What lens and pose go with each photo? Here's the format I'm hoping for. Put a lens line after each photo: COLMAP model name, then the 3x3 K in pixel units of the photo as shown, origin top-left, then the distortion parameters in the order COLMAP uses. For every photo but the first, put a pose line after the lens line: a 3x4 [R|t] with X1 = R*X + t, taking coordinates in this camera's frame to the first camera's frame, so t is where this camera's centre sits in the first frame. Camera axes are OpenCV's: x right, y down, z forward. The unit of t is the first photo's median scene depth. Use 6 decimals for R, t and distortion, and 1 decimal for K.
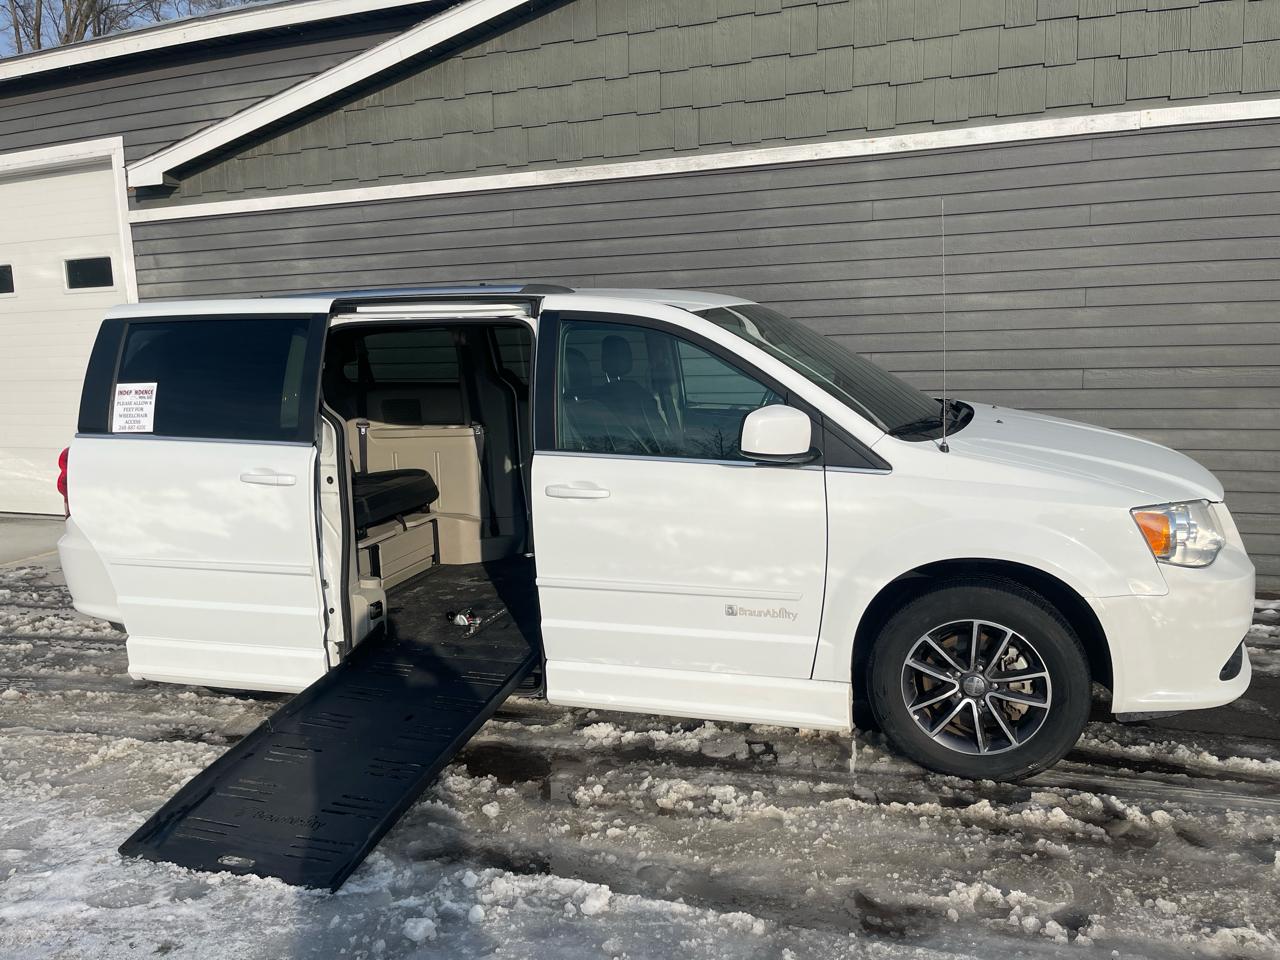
lens RADIAL K [[968.8, 0, 641.6], [0, 968.8, 478.0], [0, 0, 1]] dist [0.081587, -0.105076]
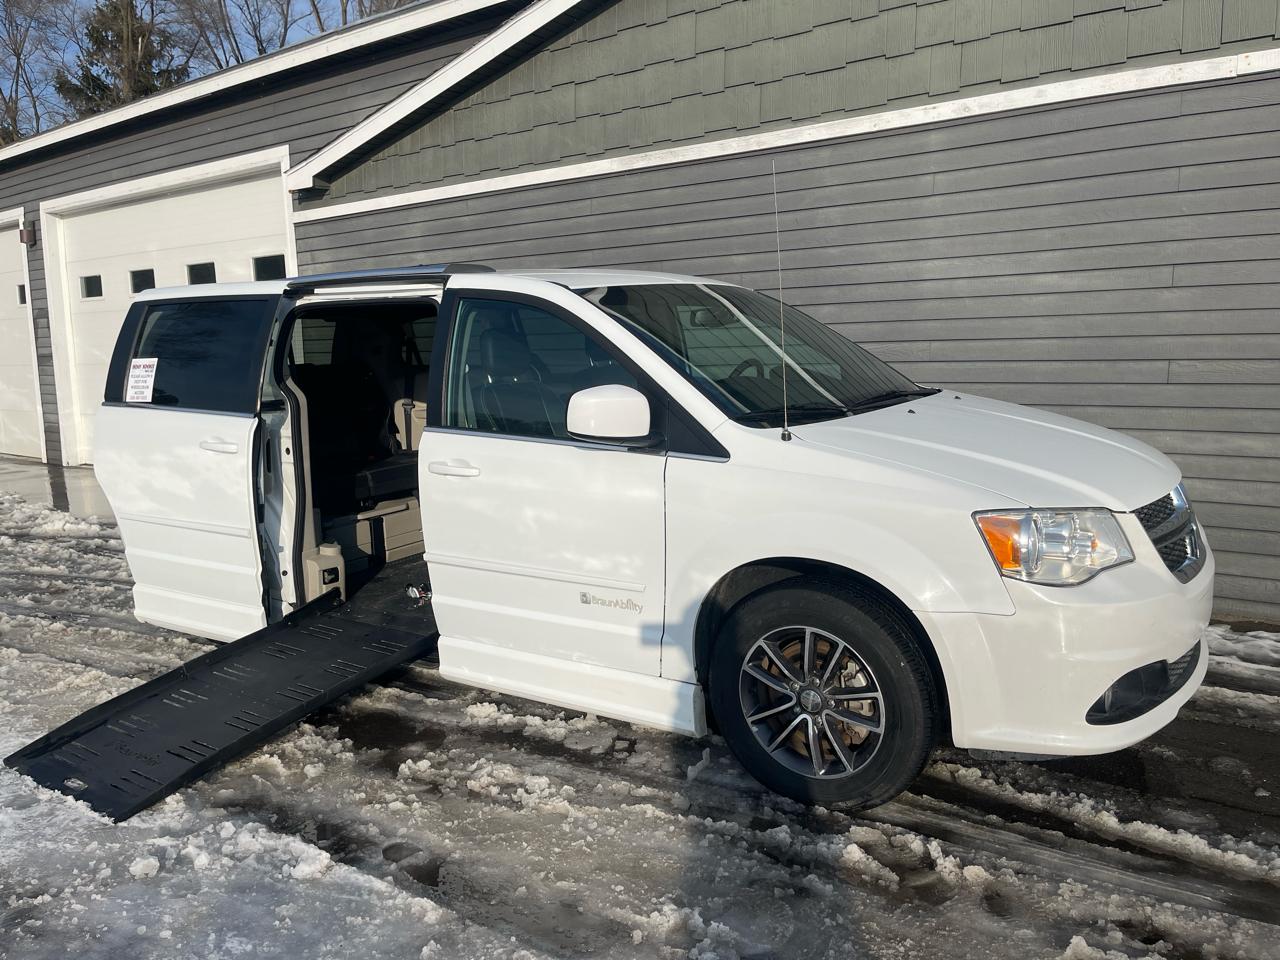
lens RADIAL K [[968.8, 0, 644.1], [0, 968.8, 477.3], [0, 0, 1]] dist [0.081587, -0.105076]
pose [[0.961824, 0.044324, -0.270055, 0.327038], [-0.043690, 0.999010, 0.008362, 0.004571], [0.270158, 0.003756, 0.962809, 0.070397]]
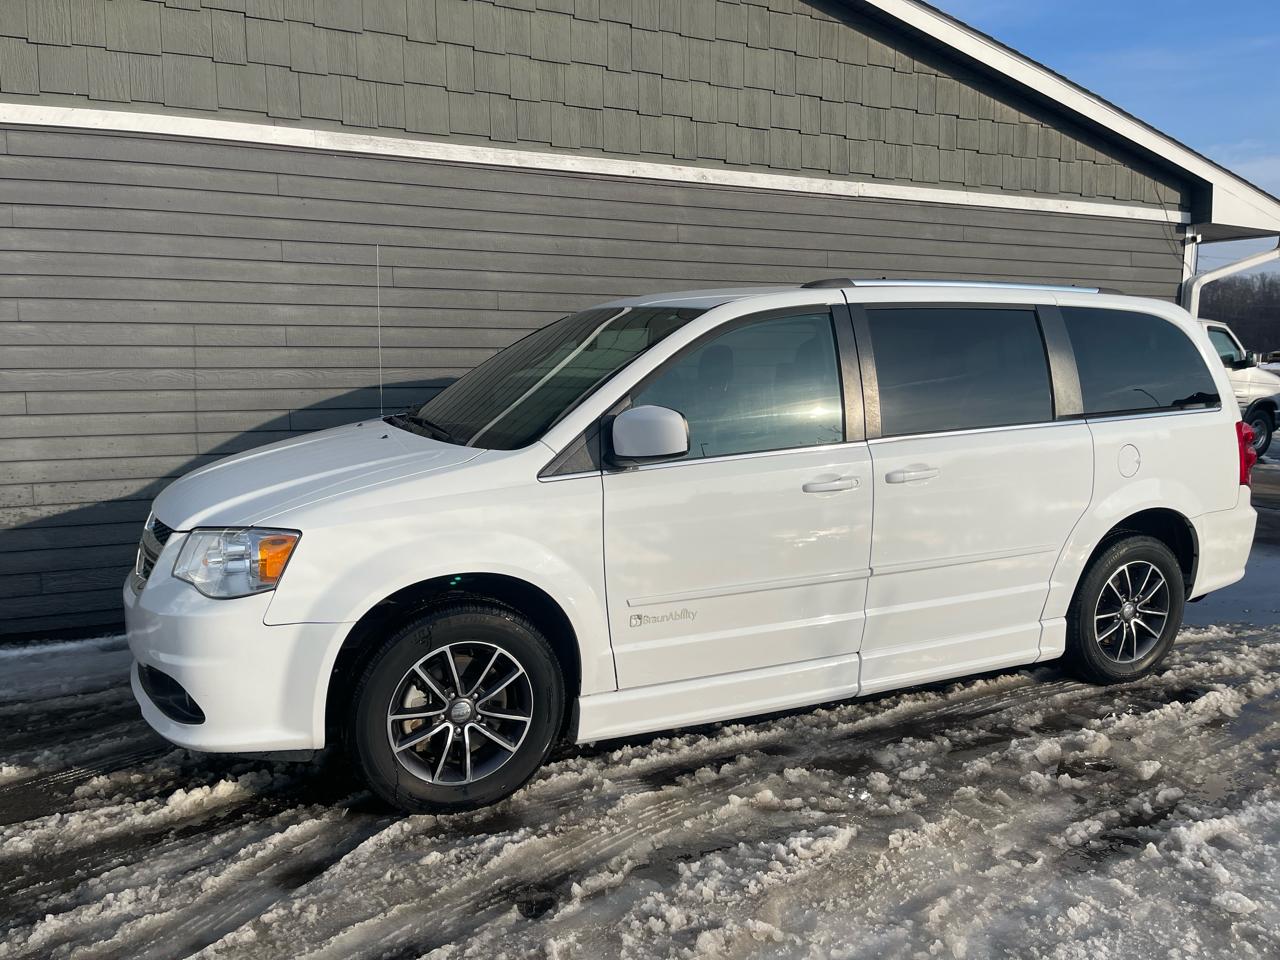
lens RADIAL K [[968.8, 0, 639.1], [0, 968.8, 486.3], [0, 0, 1]] dist [0.081587, -0.105076]
pose [[0.690753, -0.073395, 0.719356, -0.813276], [0.079410, 0.996518, 0.025421, -0.037398], [-0.718717, 0.039565, 0.694176, 0.413731]]
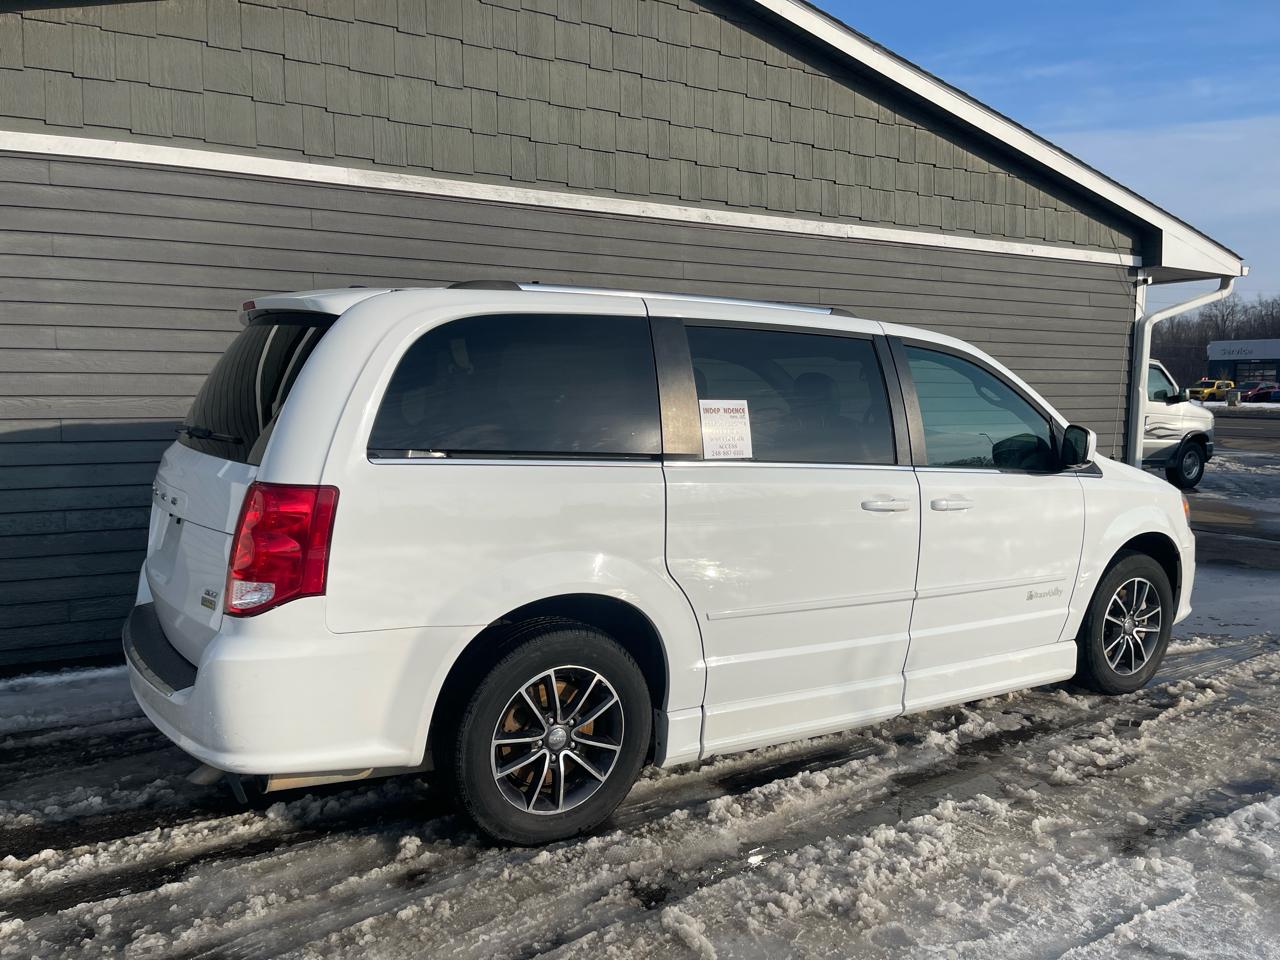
lens RADIAL K [[968.8, 0, 639.8], [0, 968.8, 475.4], [0, 0, 1]] dist [0.081587, -0.105076]
pose [[0.640114, -0.041467, 0.767160, -0.926958], [0.083806, 0.996352, -0.016072, -0.033265], [-0.763696, 0.074581, 0.641254, 0.468322]]
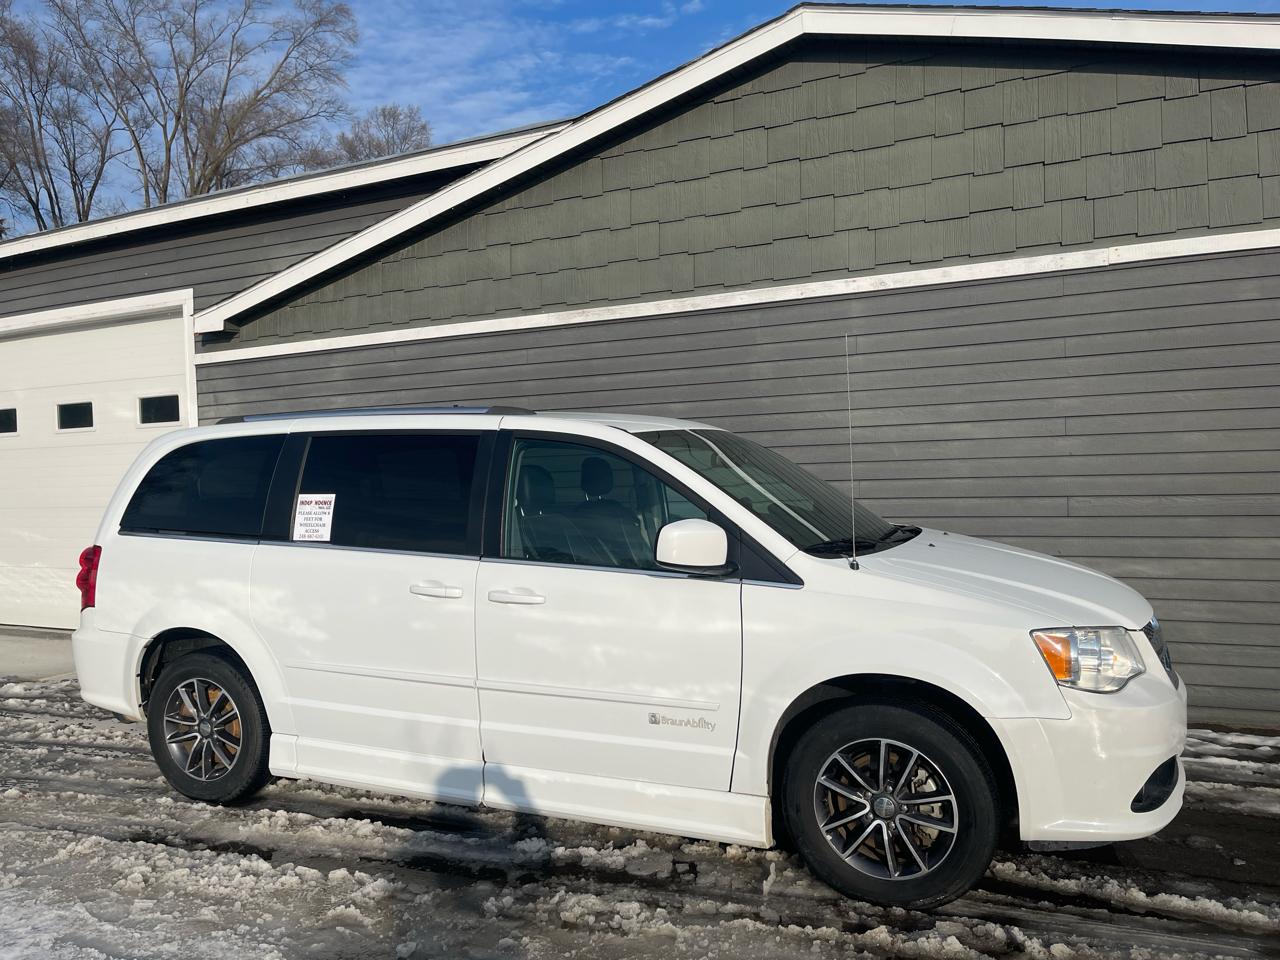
lens RADIAL K [[968.8, 0, 635.7], [0, 968.8, 488.6], [0, 0, 1]] dist [0.081587, -0.105076]
pose [[0.995480, 0.001251, -0.094968, 0.140879], [-0.012792, 0.992569, -0.121008, 0.009725], [0.094111, 0.121675, 0.988098, -0.041123]]
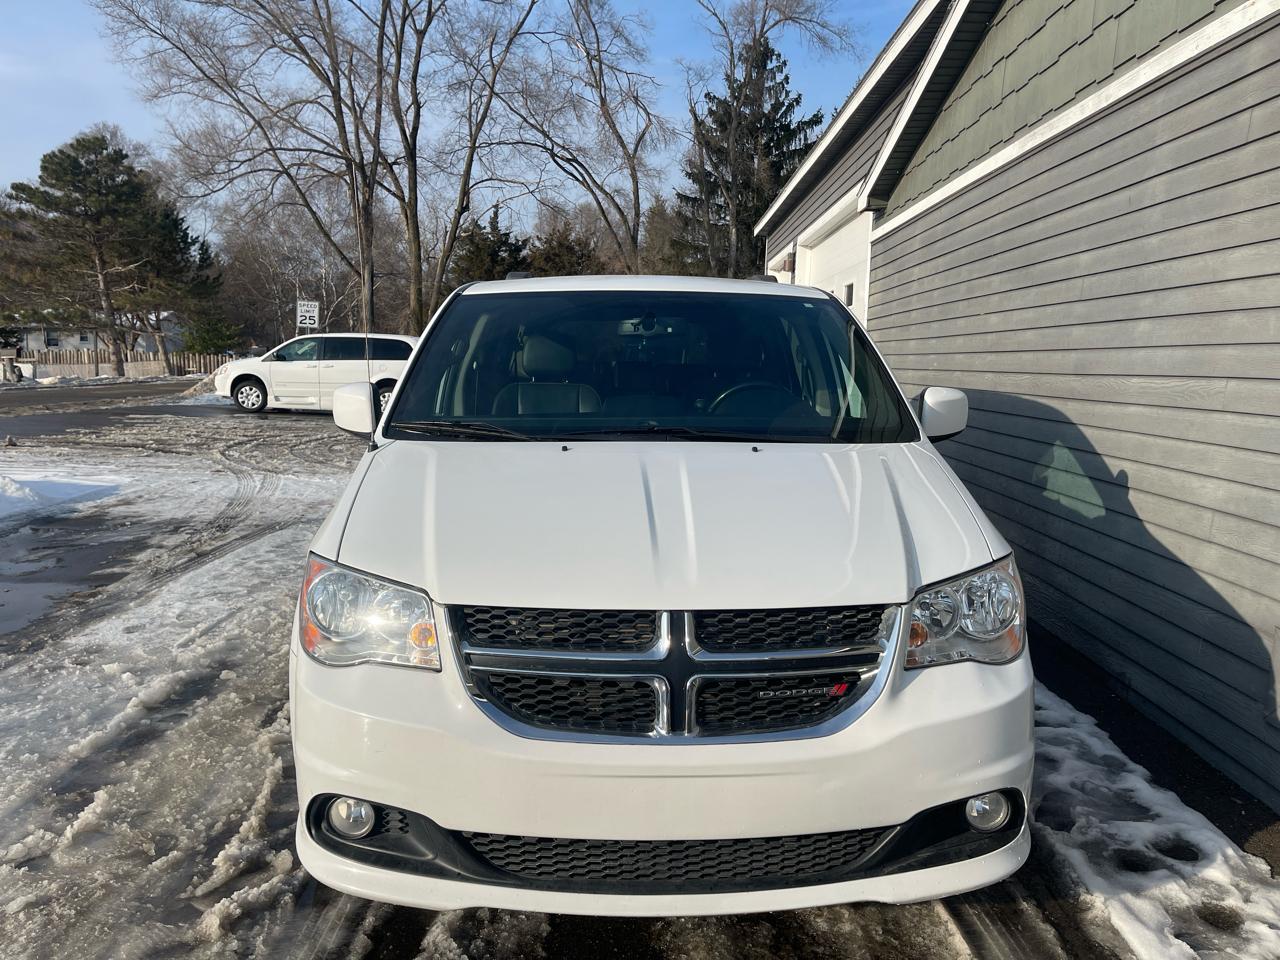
lens RADIAL K [[968.8, 0, 643.7], [0, 968.8, 474.0], [0, 0, 1]] dist [0.081587, -0.105076]
pose [[0.331561, 0.143556, -0.932448, 0.936407], [-0.163534, 0.982139, 0.093056, -0.102049], [0.929152, 0.121633, 0.349115, 0.704122]]
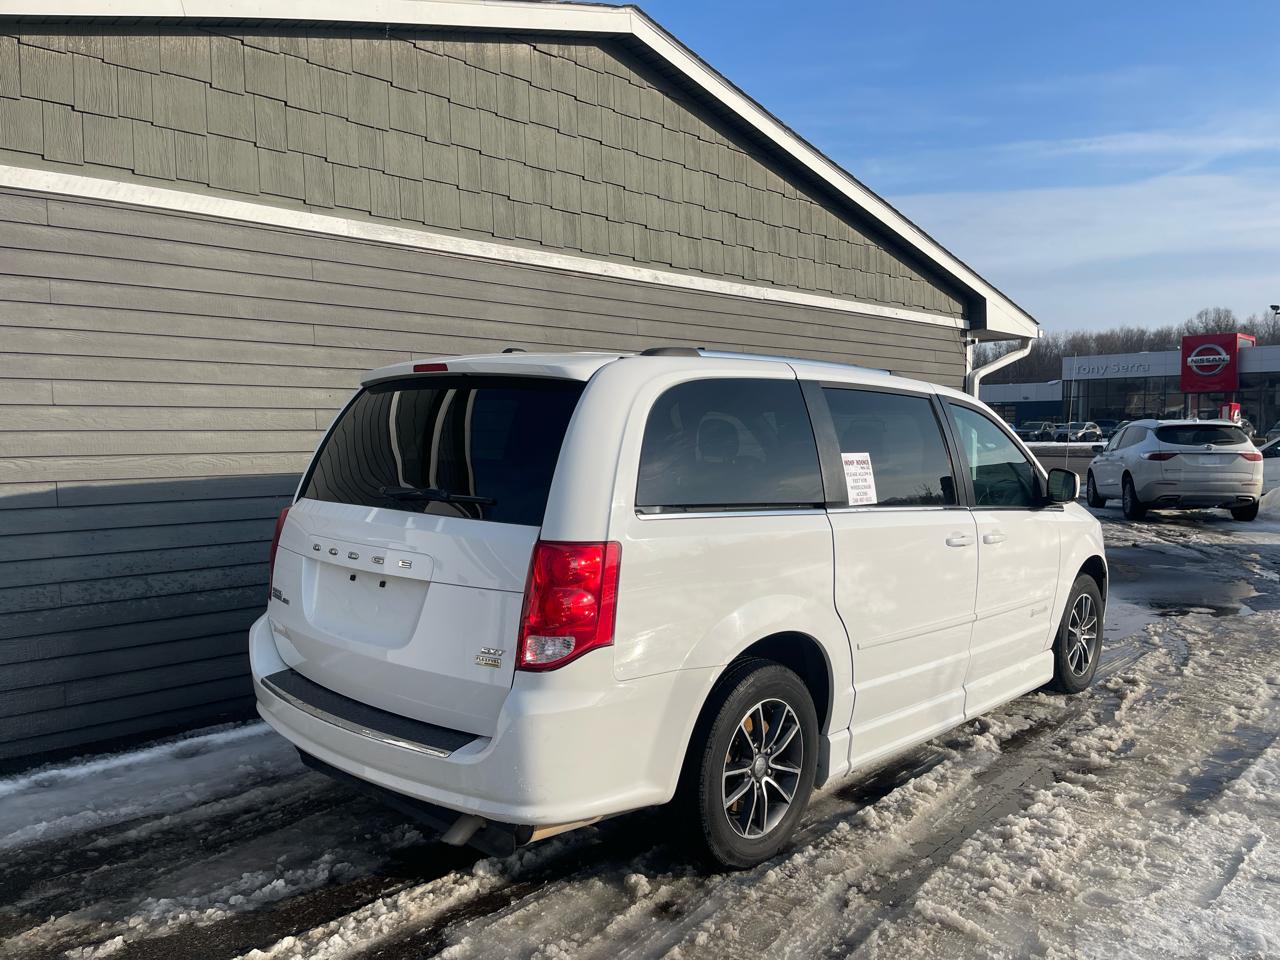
lens RADIAL K [[968.8, 0, 654.0], [0, 968.8, 485.7], [0, 0, 1]] dist [0.081587, -0.105076]
pose [[0.411054, -0.028604, 0.911162, -1.165668], [0.117233, 0.992867, -0.021719, -0.073822], [-0.904041, 0.115746, 0.411476, 0.720069]]
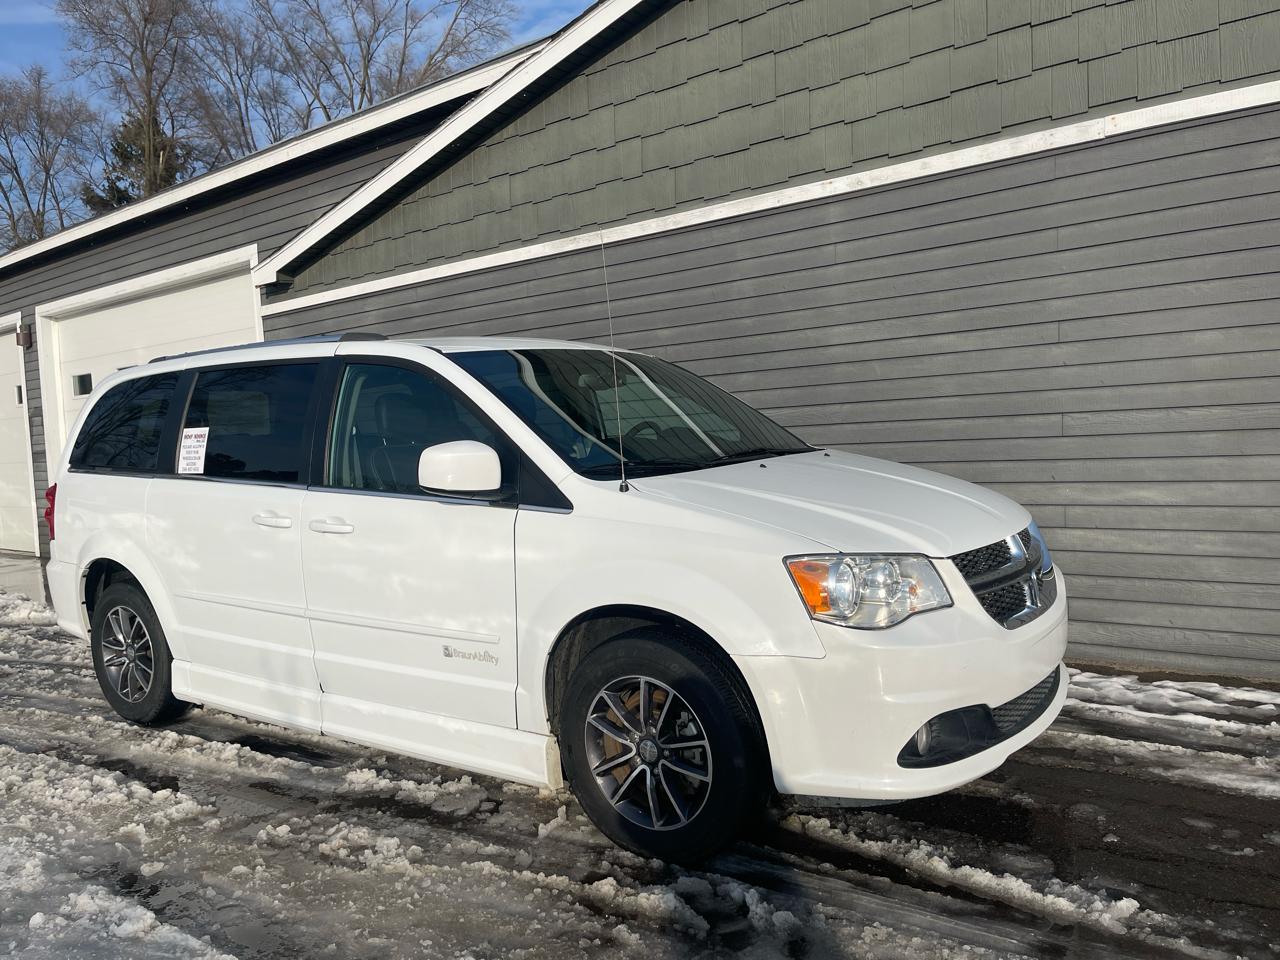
lens RADIAL K [[968.8, 0, 635.9], [0, 968.8, 475.8], [0, 0, 1]] dist [0.081587, -0.105076]
pose [[0.953104, -0.009521, -0.302492, 0.467151], [-0.013877, 0.997079, -0.075108, 0.018811], [0.302324, 0.075784, 0.950188, 0.086951]]
